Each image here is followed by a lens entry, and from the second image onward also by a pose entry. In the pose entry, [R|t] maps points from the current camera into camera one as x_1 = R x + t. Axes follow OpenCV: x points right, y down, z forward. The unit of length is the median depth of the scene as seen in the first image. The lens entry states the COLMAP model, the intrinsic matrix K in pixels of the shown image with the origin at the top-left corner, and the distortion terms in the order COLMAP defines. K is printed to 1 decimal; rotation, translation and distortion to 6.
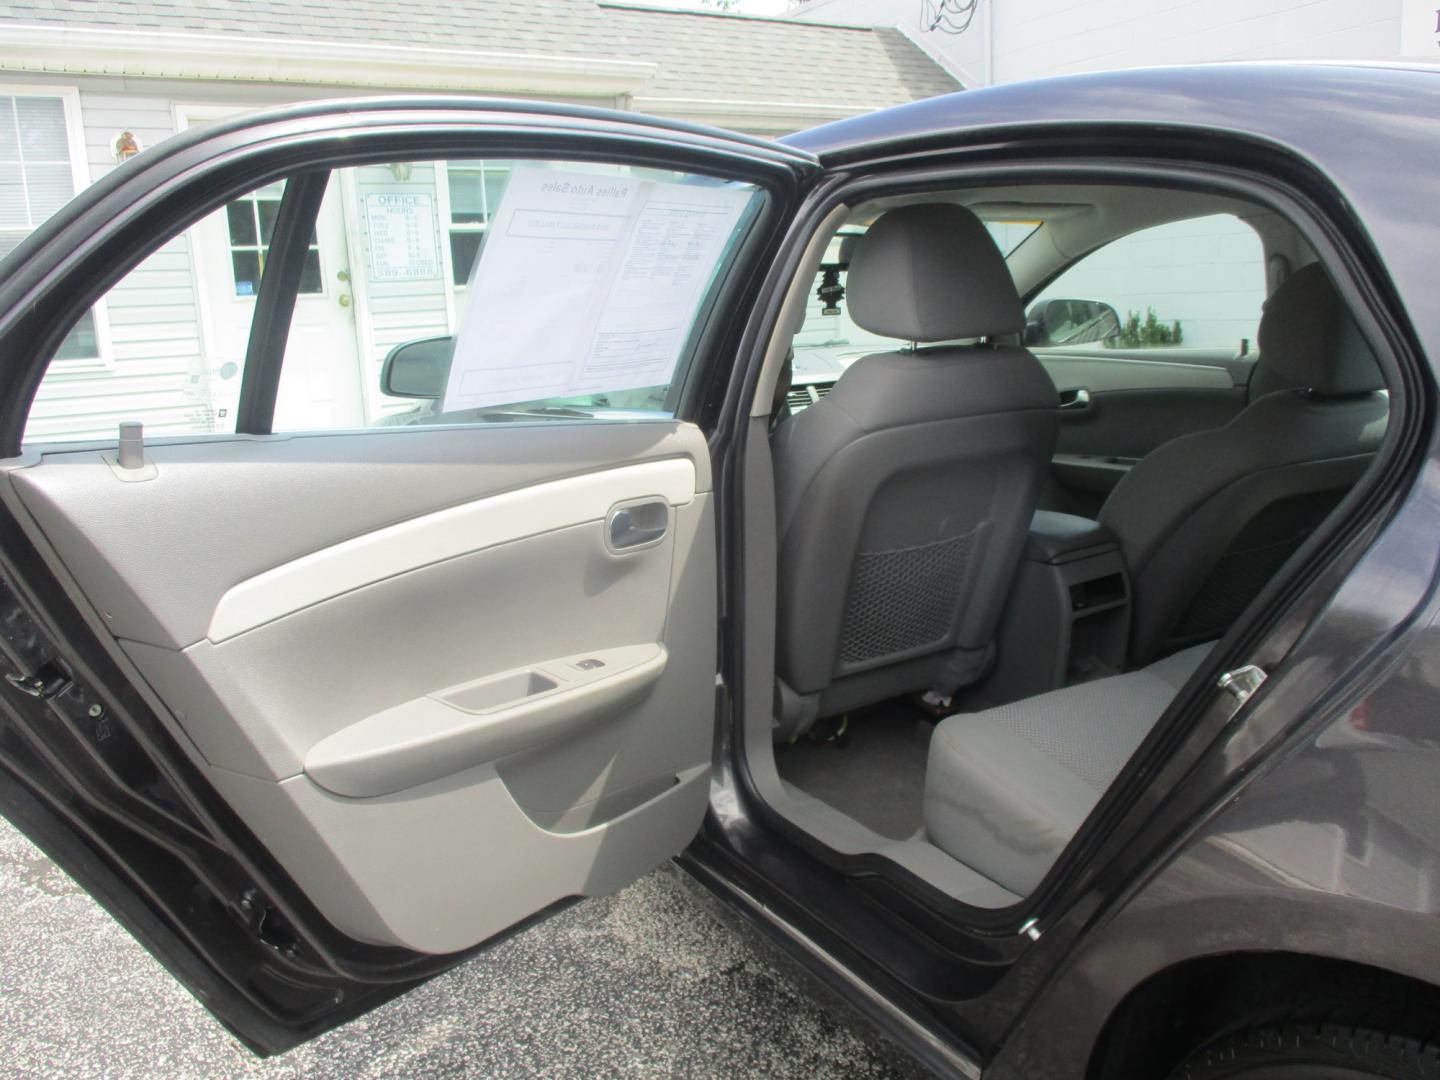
lens RADIAL K [[1188.6, 0, 715.2], [0, 1188.6, 538.7], [0, 0, 1]] dist [-0.021930, -0.007316]
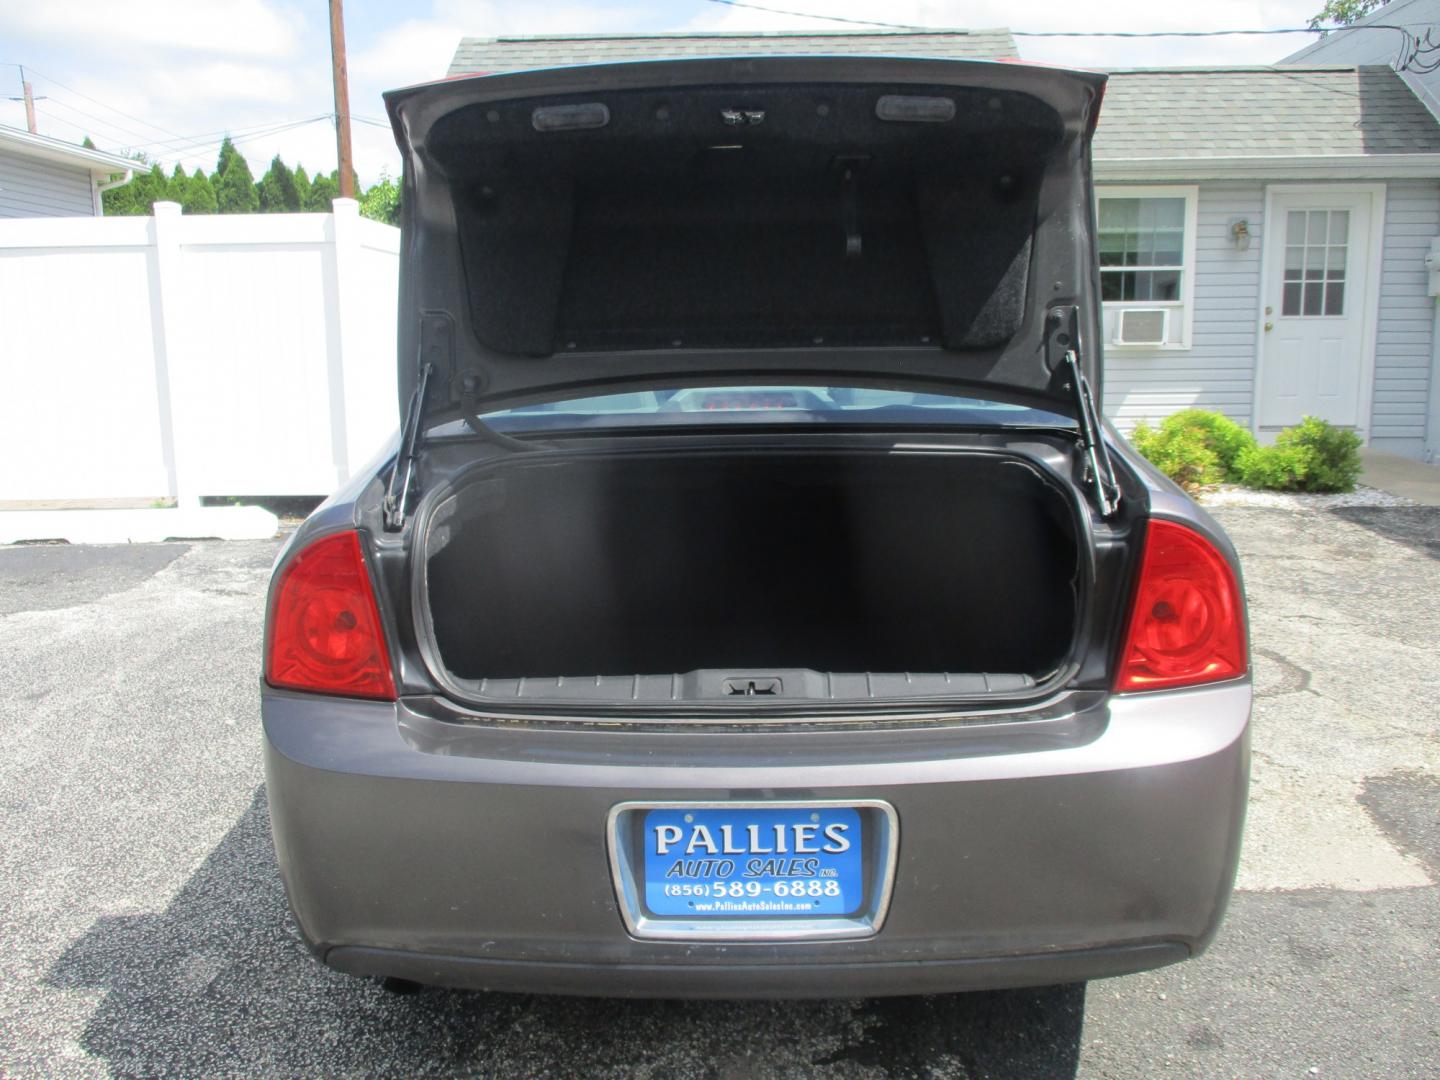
lens RADIAL K [[1188.6, 0, 715.2], [0, 1188.6, 538.7], [0, 0, 1]] dist [-0.021930, -0.007316]
pose [[0.847716, 0.124412, -0.515654, 0.318182], [-0.129336, 0.991246, 0.026535, 0.003686], [0.514441, 0.044198, 0.856386, -0.139744]]
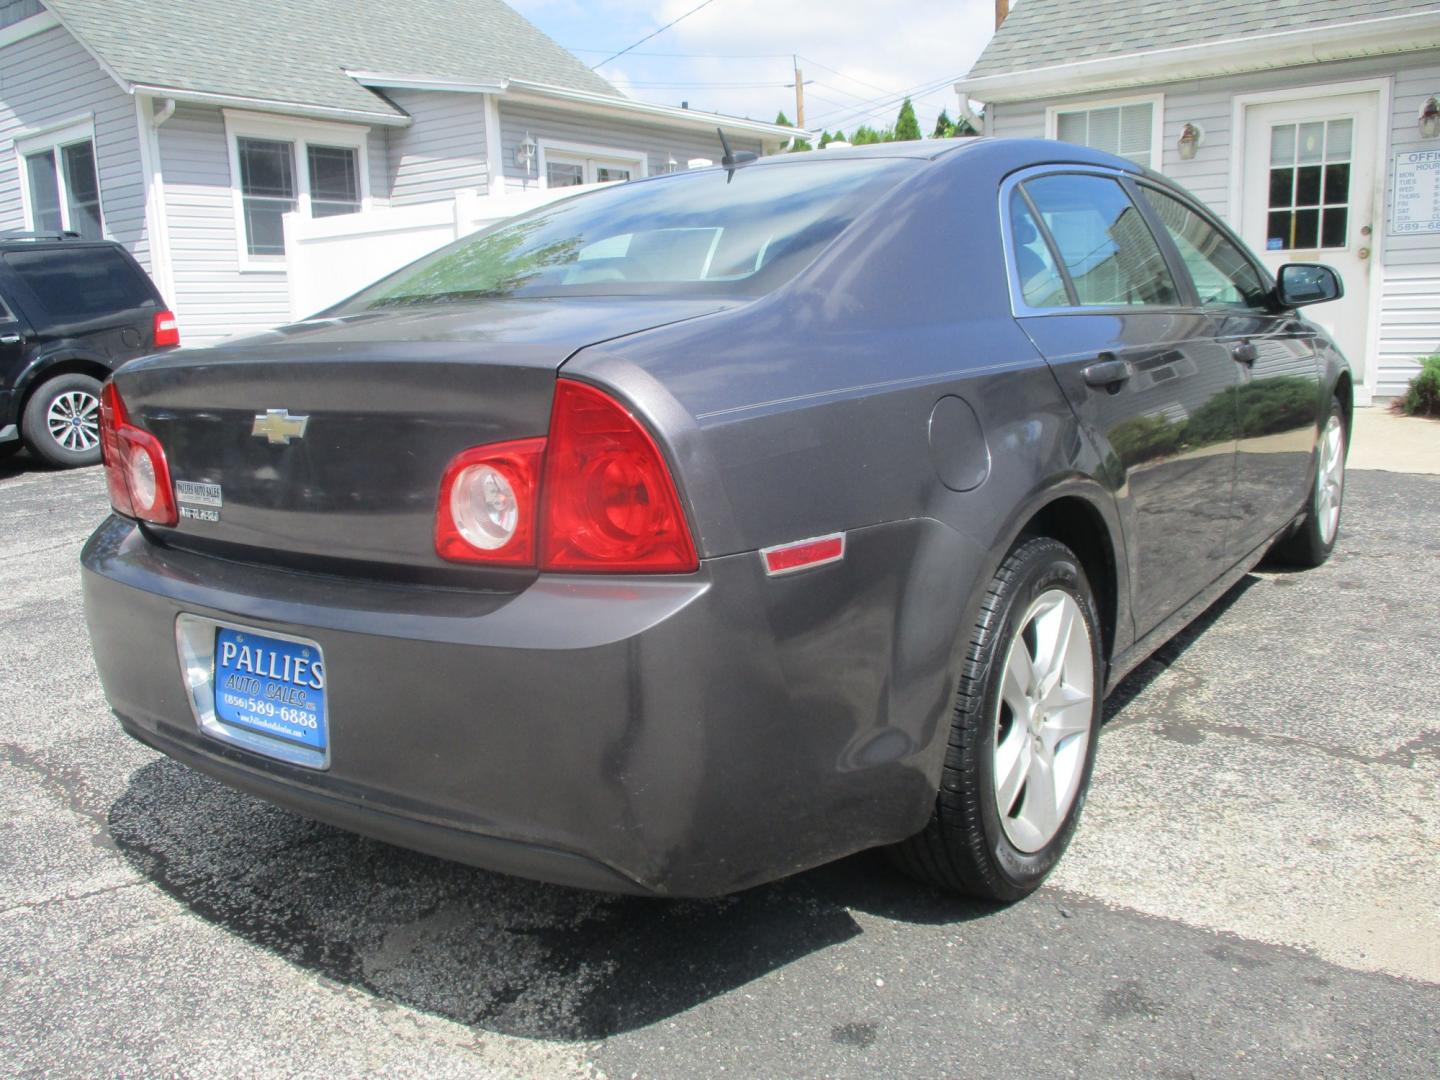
lens RADIAL K [[1193.0, 0, 720.0], [0, 1193.0, 540.0], [0, 0, 1]] dist [-0.026776, -0.002212]
pose [[0.397472, 0.203932, -0.894666, 0.458306], [-0.160045, 0.975454, 0.151244, -0.011786], [0.903549, 0.083072, 0.420354, 0.023615]]
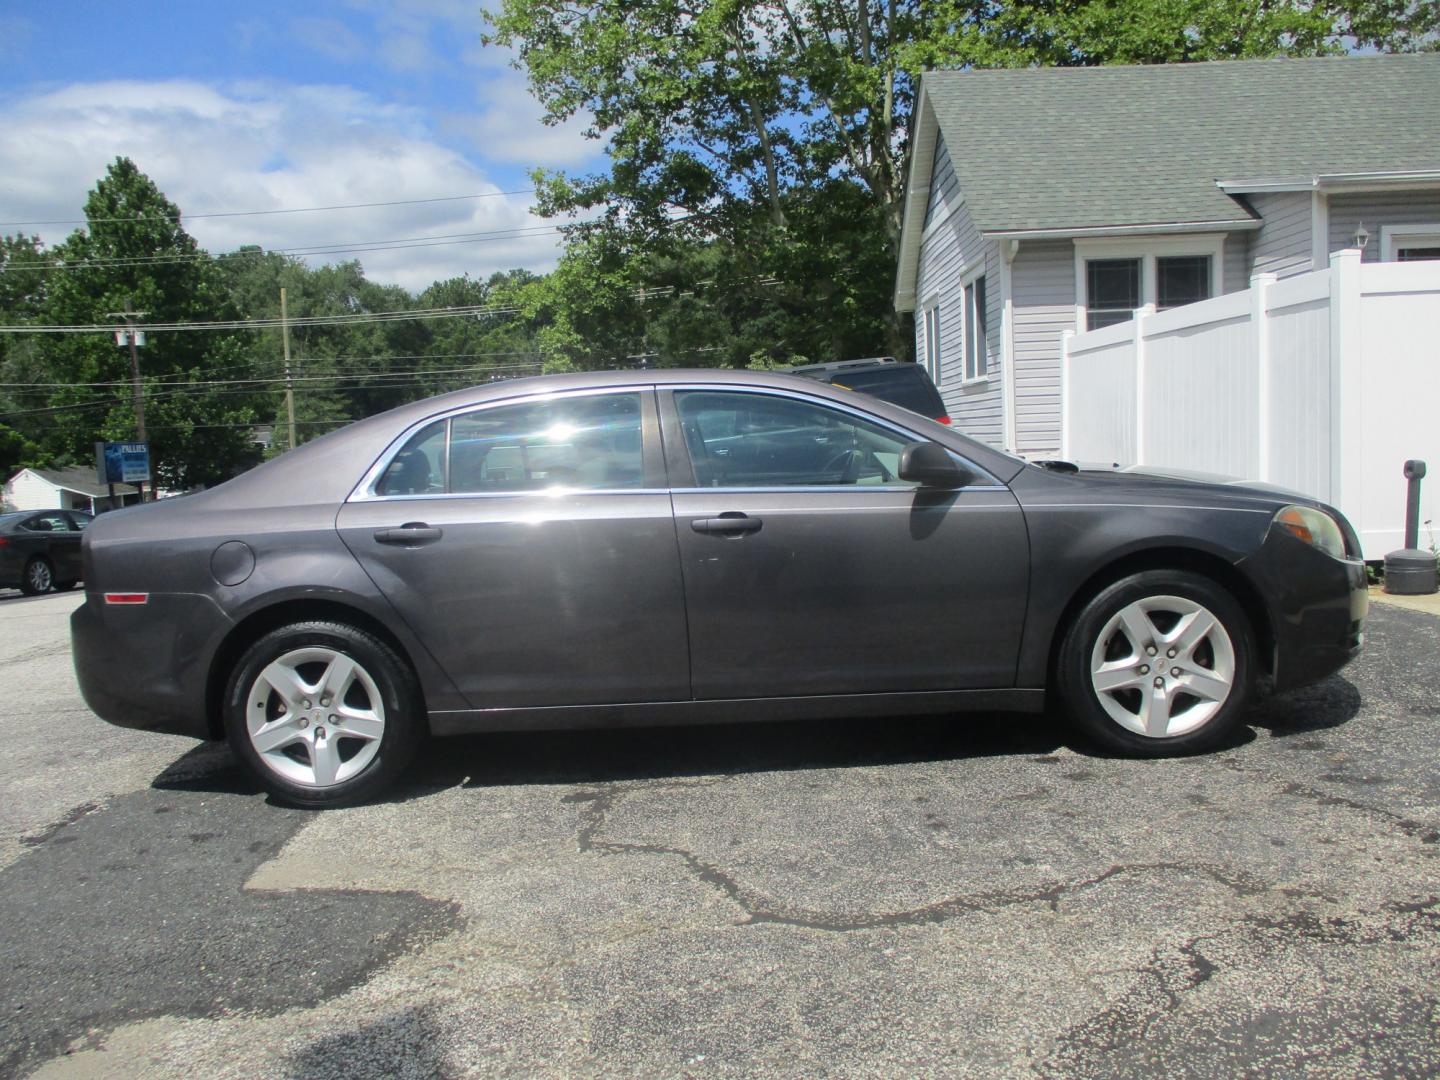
lens RADIAL K [[1193.0, 0, 720.0], [0, 1193.0, 540.0], [0, 0, 1]] dist [-0.026776, -0.002212]
pose [[-0.520657, 0.147542, -0.840921, 0.576831], [-0.097865, 0.968149, 0.230458, -0.147424], [0.848139, 0.202286, -0.489634, 0.578827]]
